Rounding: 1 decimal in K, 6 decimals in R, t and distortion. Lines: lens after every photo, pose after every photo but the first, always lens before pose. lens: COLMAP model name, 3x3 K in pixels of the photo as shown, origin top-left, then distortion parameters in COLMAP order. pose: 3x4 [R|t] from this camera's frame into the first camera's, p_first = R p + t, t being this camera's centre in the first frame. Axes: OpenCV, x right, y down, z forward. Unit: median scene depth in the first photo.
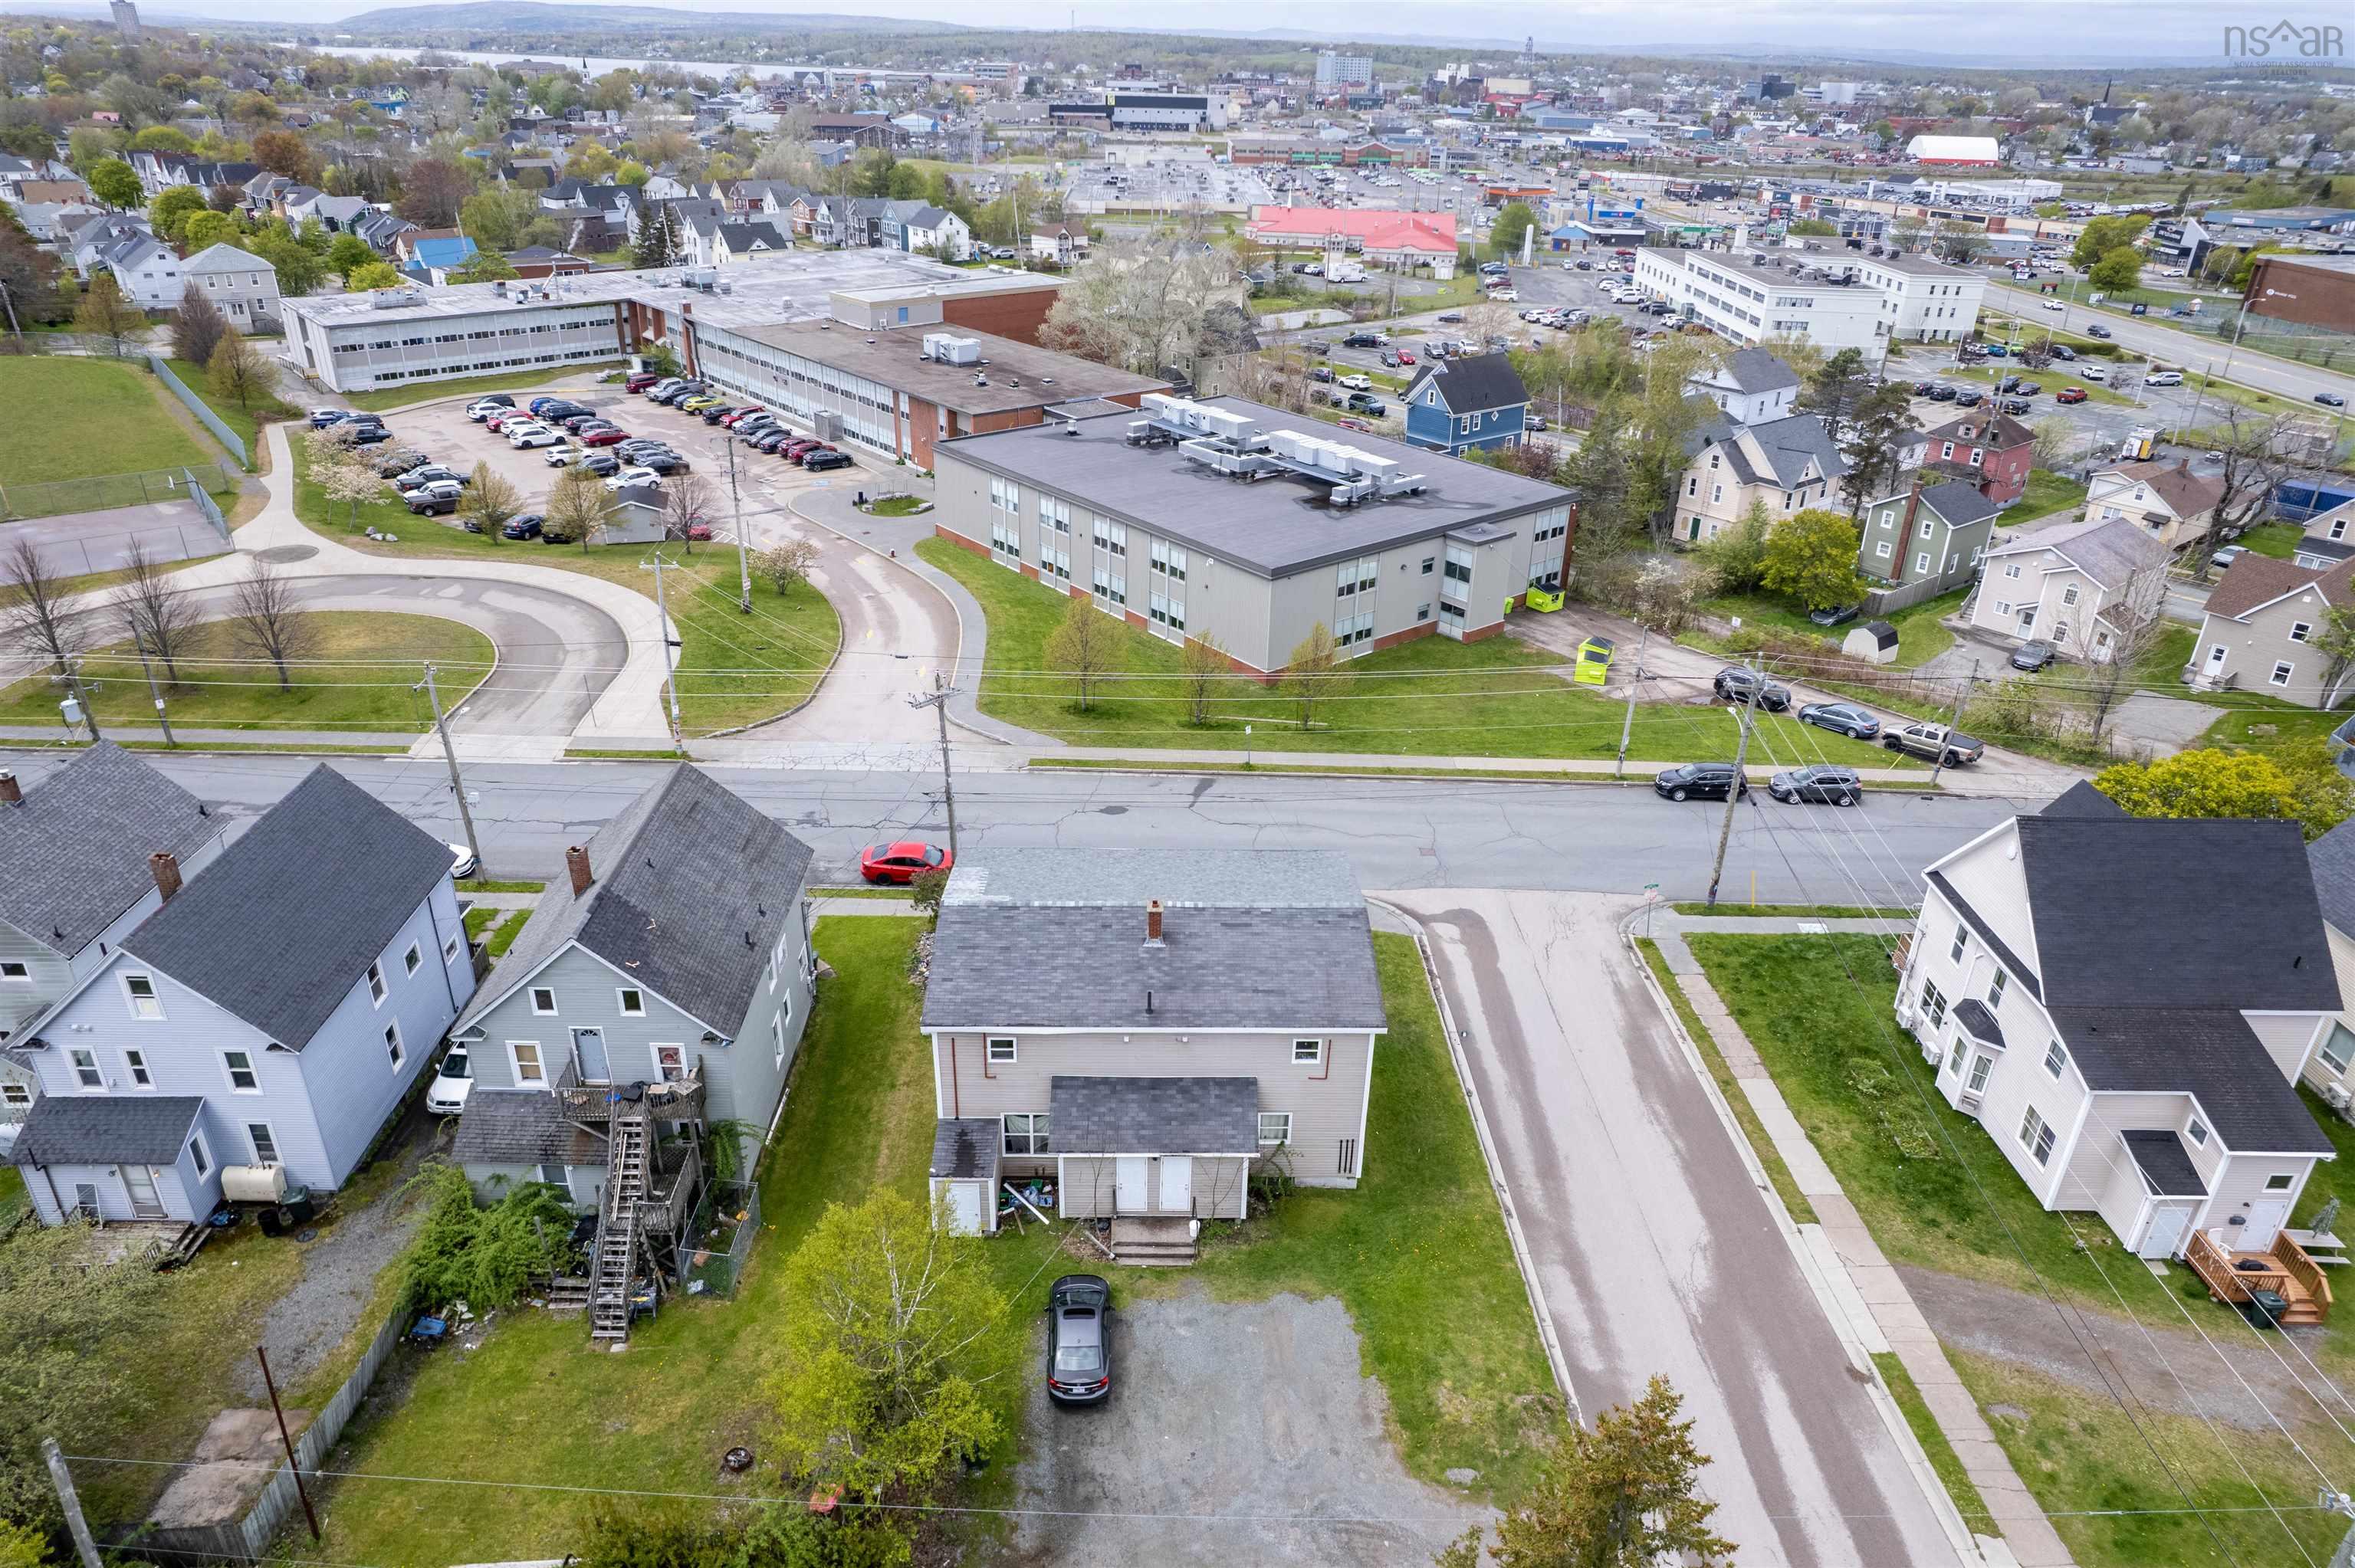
lens RADIAL K [[1505.9, 0, 1182.1], [0, 1505.9, 784.8], [0, 0, 1]] dist [-0.060717, 0.045226]
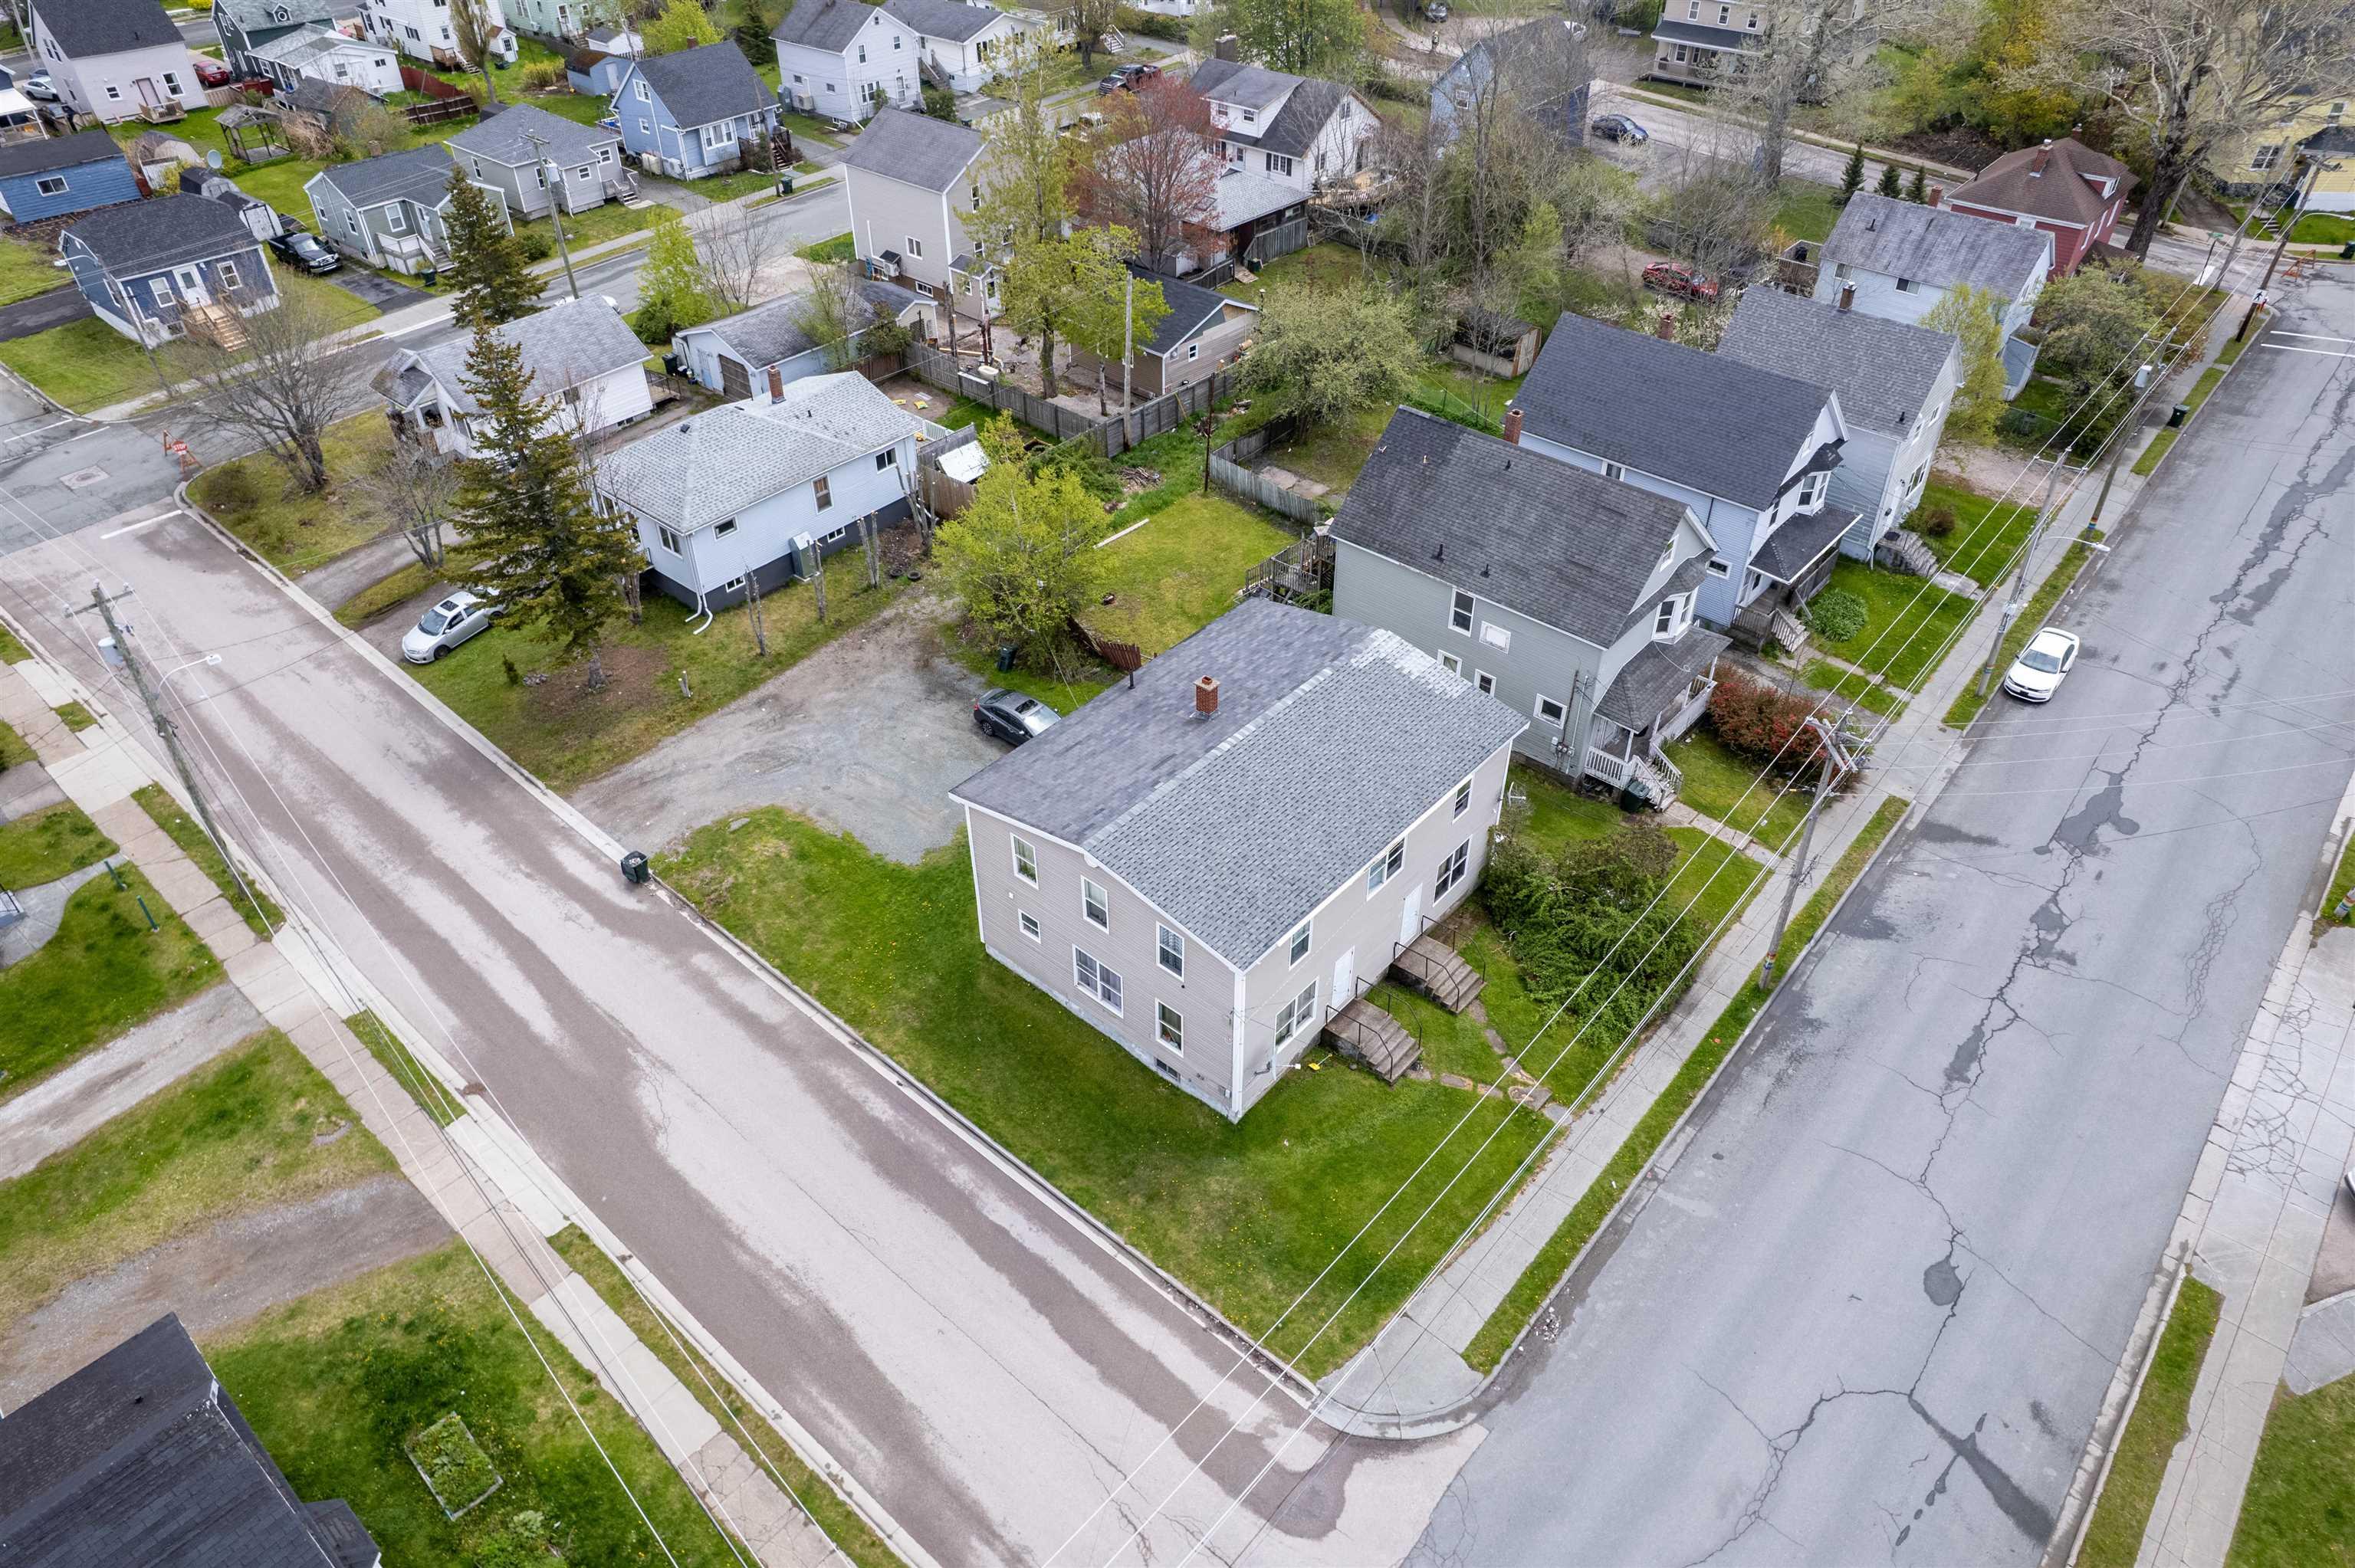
lens RADIAL K [[1505.9, 0, 1186.8], [0, 1505.9, 787.4], [0, 0, 1]] dist [-0.060717, 0.045226]
pose [[-0.668826, 0.449663, -0.592010, 0.597645], [-0.348107, 0.514208, 0.783844, -0.640152], [0.656882, 0.730338, -0.187385, 1.269540]]
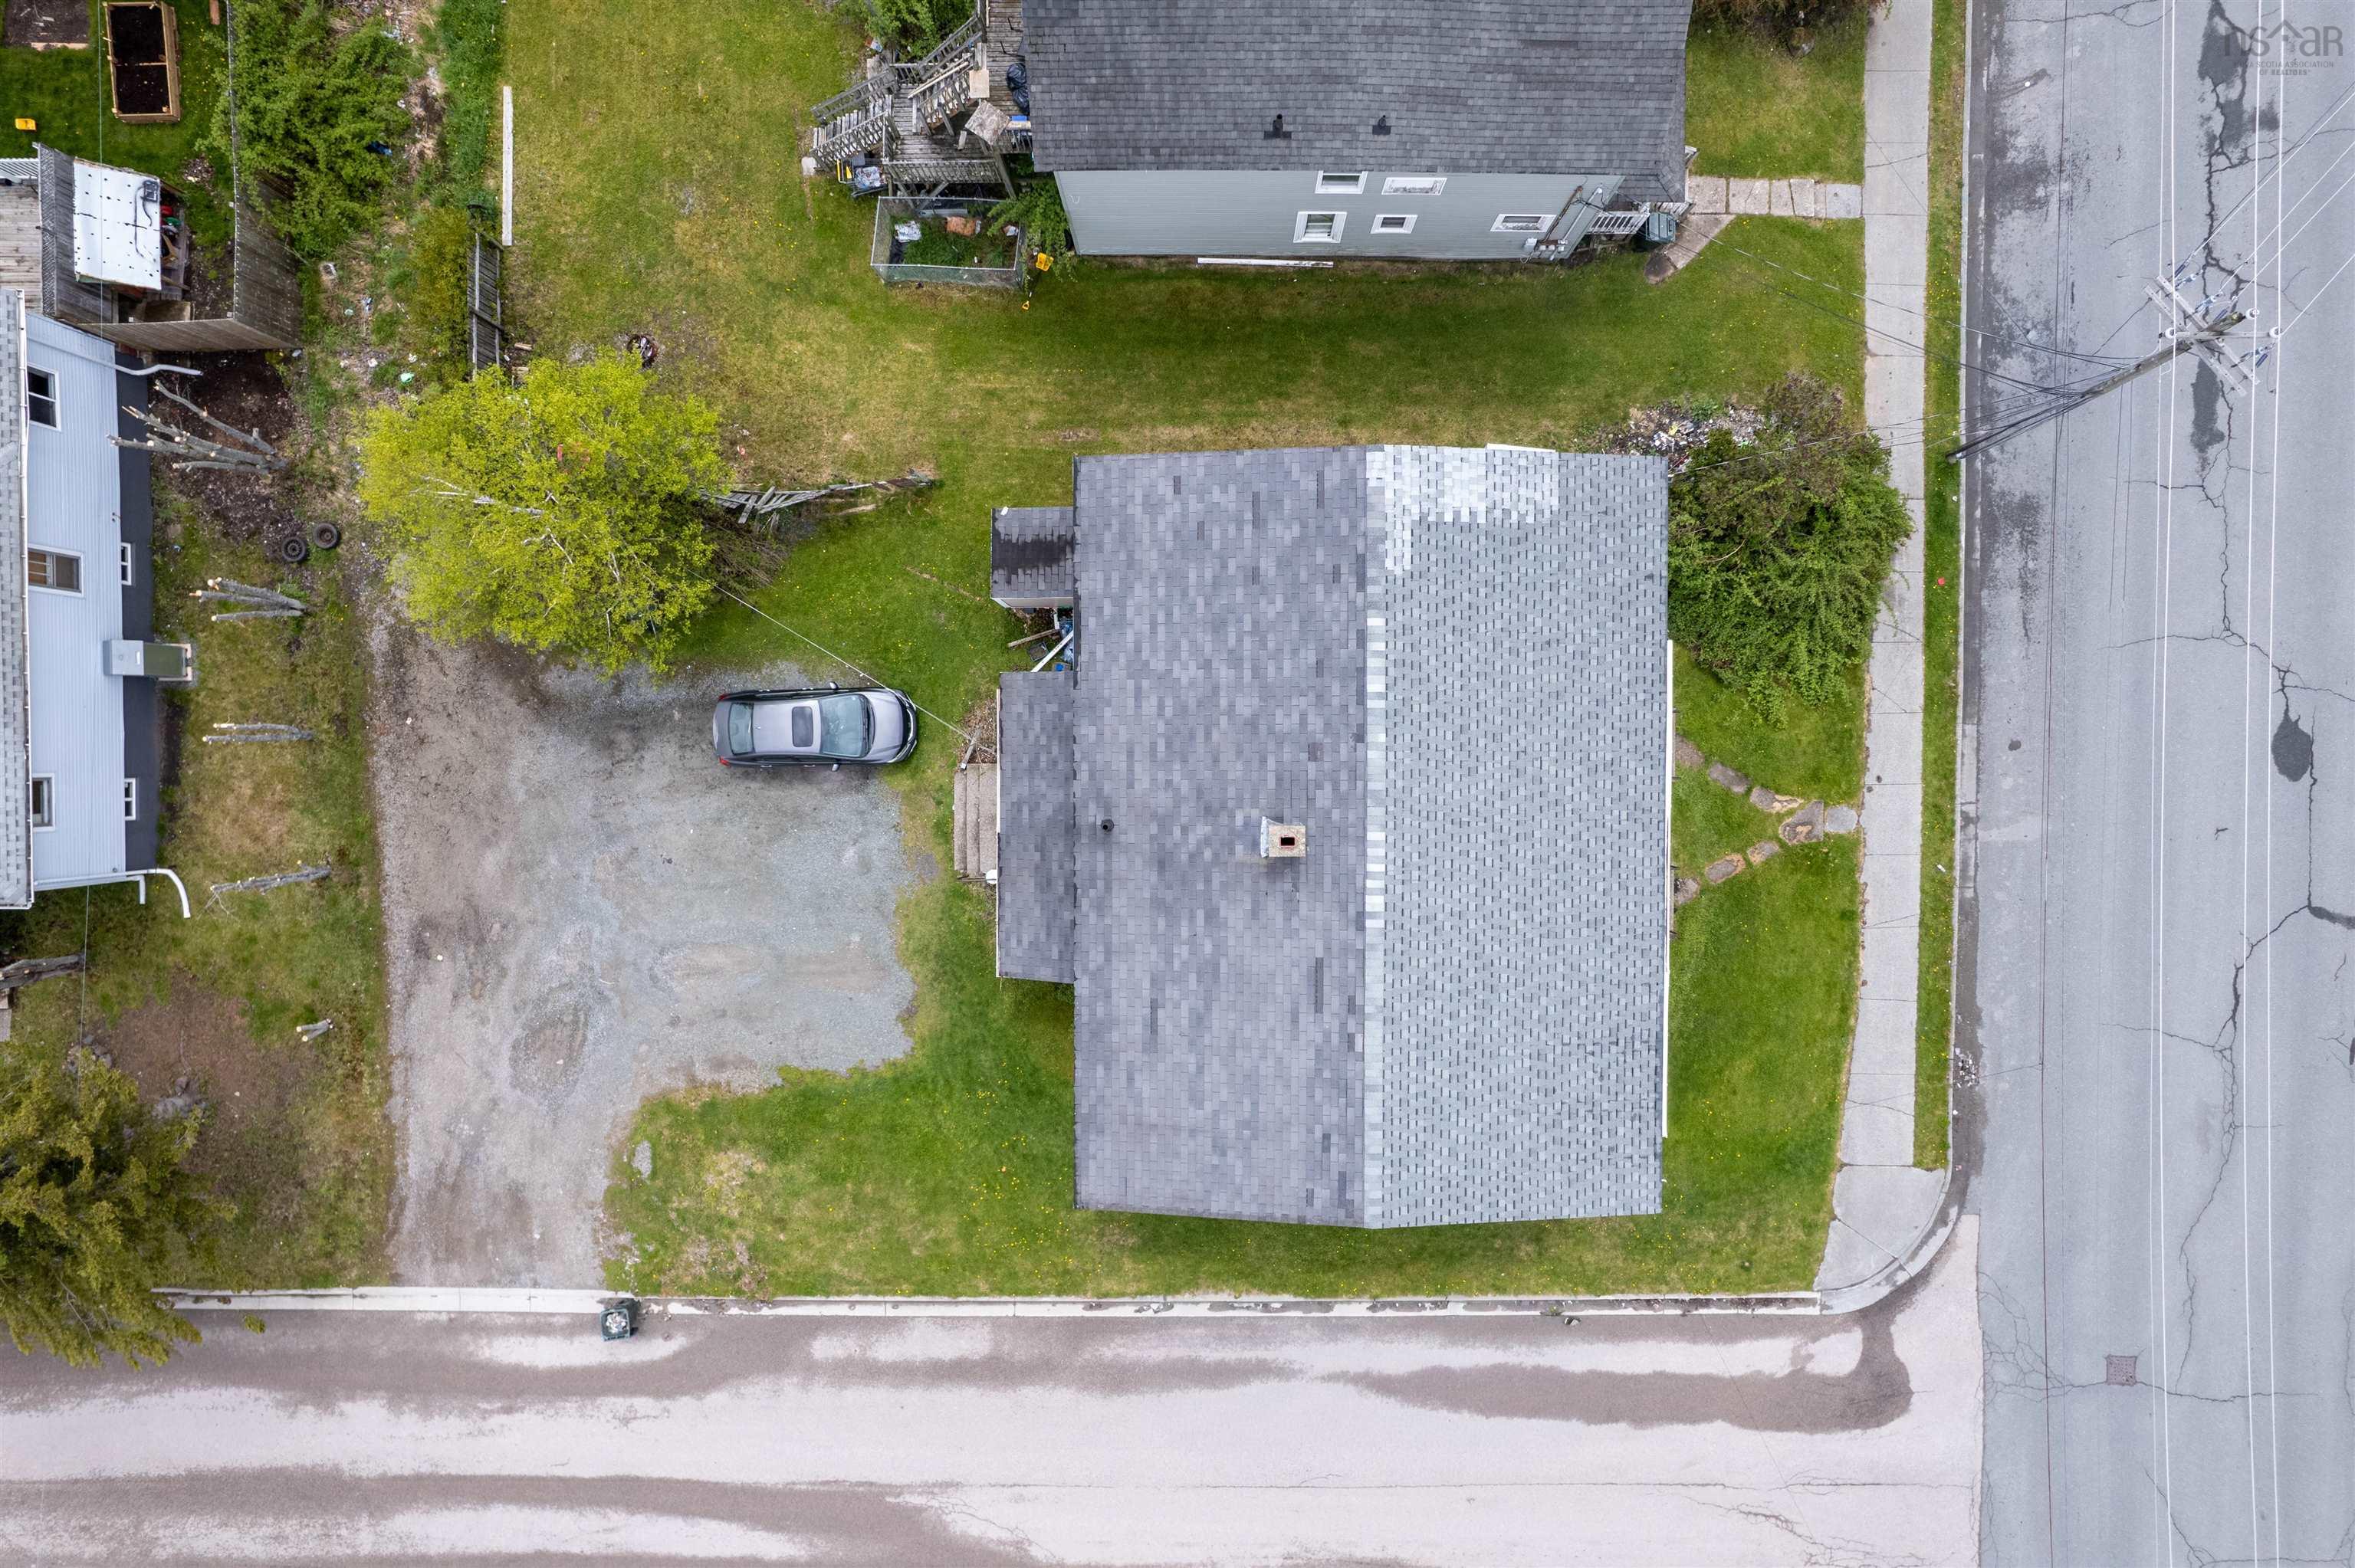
lens RADIAL K [[1505.9, 0, 1185.6], [0, 1505.9, 789.0], [0, 0, 1]] dist [-0.060717, 0.045226]
pose [[-0.027106, 0.999633, -0.000180, -0.037447], [-0.431262, -0.011532, 0.902153, -0.413526], [0.901819, 0.024531, 0.431416, 0.765000]]
